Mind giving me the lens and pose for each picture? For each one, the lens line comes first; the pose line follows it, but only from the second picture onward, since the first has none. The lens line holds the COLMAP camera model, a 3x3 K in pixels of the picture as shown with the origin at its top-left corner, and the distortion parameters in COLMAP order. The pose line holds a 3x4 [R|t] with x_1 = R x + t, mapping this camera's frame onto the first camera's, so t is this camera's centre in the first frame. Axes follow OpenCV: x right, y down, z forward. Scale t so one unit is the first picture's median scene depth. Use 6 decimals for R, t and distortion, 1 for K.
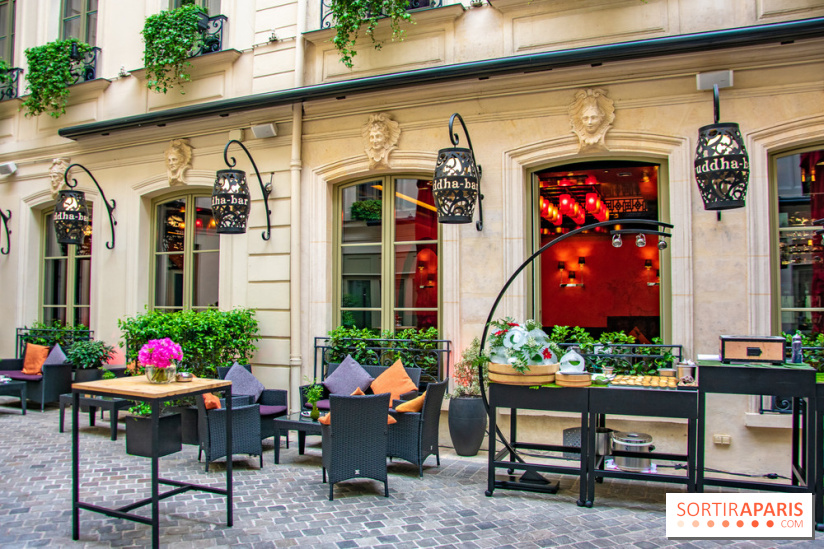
lens RADIAL K [[675.5, 0, 414.2], [0, 675.5, 274.9], [0, 0, 1]] dist [-0.156732, 0.112715]
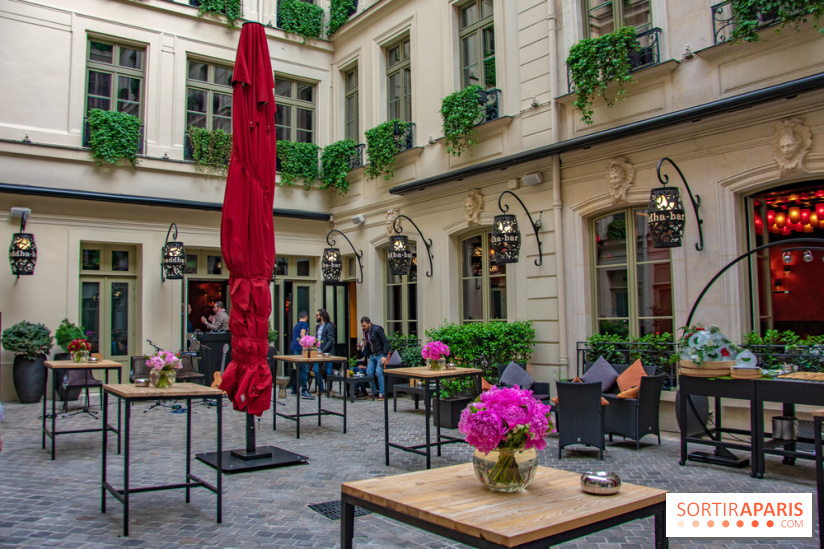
lens RADIAL K [[675.5, 0, 408.2], [0, 675.5, 277.1], [0, 0, 1]] dist [-0.156732, 0.112715]
pose [[0.869013, -0.046979, -0.492555, 0.204619], [0.041240, 0.998896, -0.022512, -0.013081], [0.493068, -0.000750, 0.869990, -0.242146]]
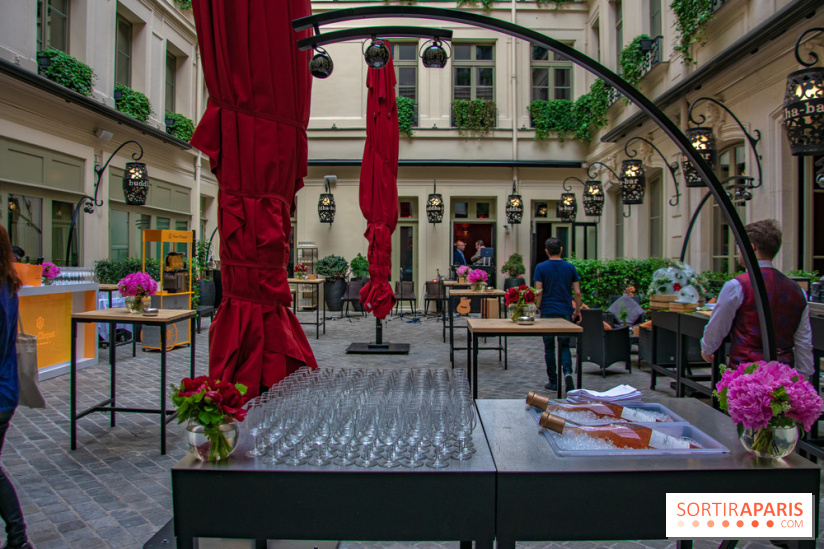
lens RADIAL K [[675.5, 0, 413.6], [0, 675.5, 273.1], [0, 0, 1]] dist [-0.156732, 0.112715]
pose [[0.371427, 0.012832, -0.928373, 0.867593], [0.041033, 0.998701, 0.030221, 0.022445], [0.927555, -0.049319, 0.370418, 0.037785]]
